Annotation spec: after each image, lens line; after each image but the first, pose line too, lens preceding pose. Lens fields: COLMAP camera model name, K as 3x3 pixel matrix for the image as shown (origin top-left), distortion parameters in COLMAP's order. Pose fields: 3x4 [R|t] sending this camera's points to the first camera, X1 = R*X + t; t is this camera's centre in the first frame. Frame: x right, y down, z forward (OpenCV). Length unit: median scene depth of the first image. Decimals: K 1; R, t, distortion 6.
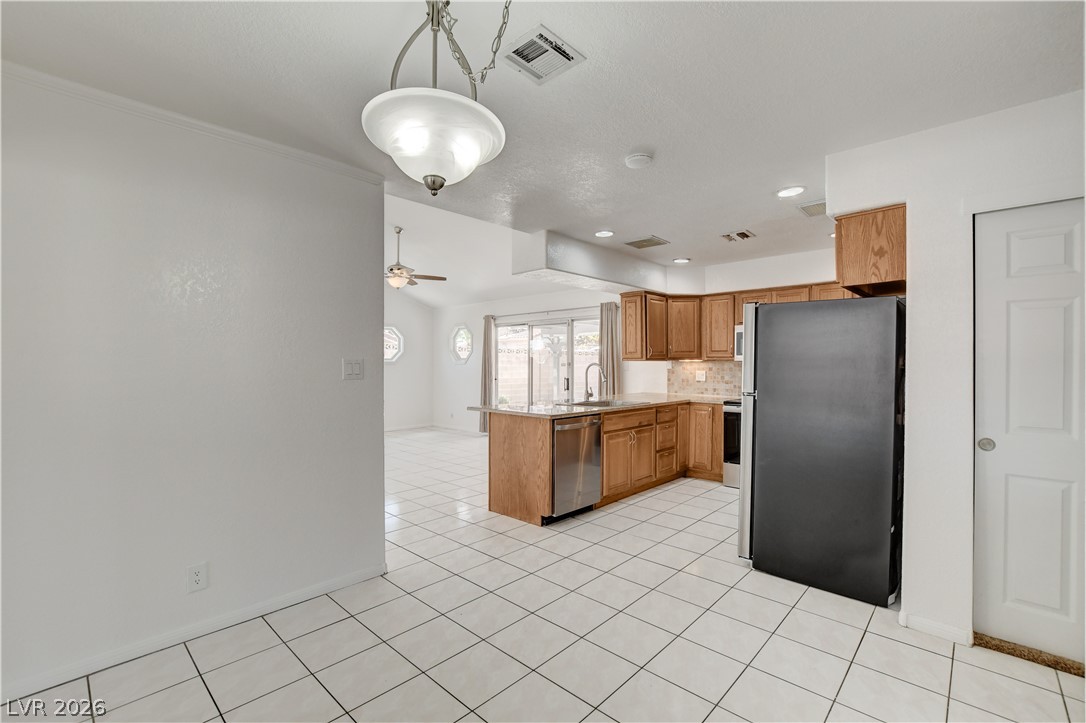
lens RADIAL K [[482.9, 0, 544.1], [0, 482.9, 370.0], [0, 0, 1]] dist [-0.002076, 0.000265]
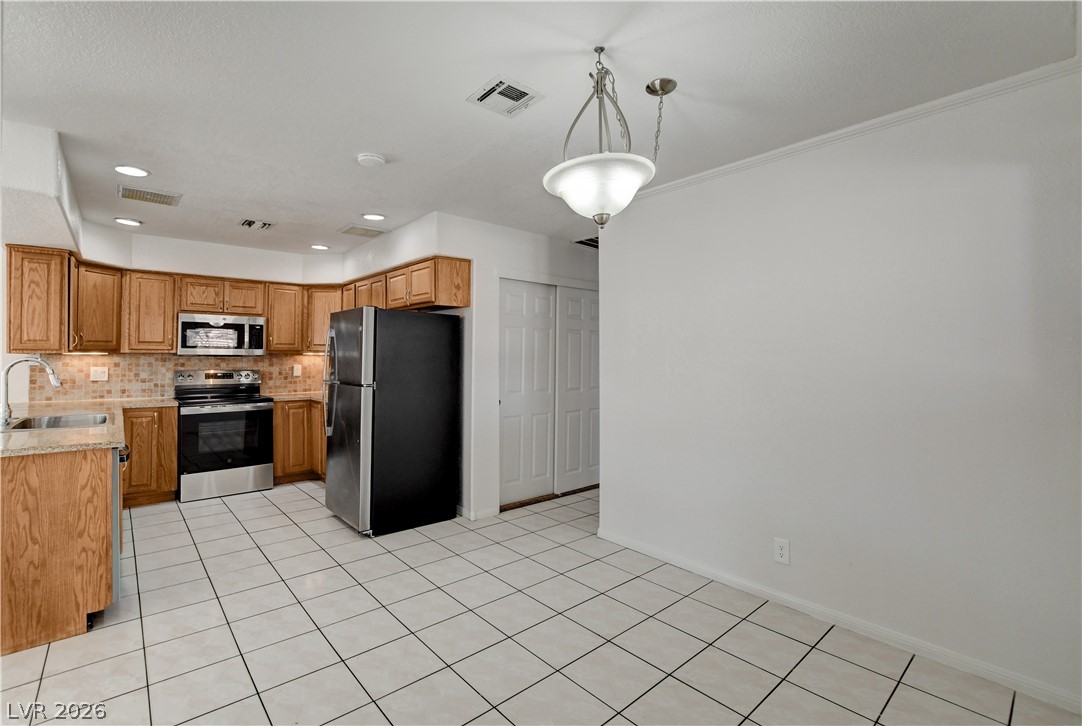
lens RADIAL K [[485.6, 0, 541.7], [0, 485.6, 353.3], [0, 0, 1]] dist [-0.001174, -0.000183]
pose [[0.113617, 0.007980, 0.993493, -0.386592], [0.010284, 0.999905, -0.009208, -0.006768], [-0.993471, 0.011263, 0.113525, 0.264496]]
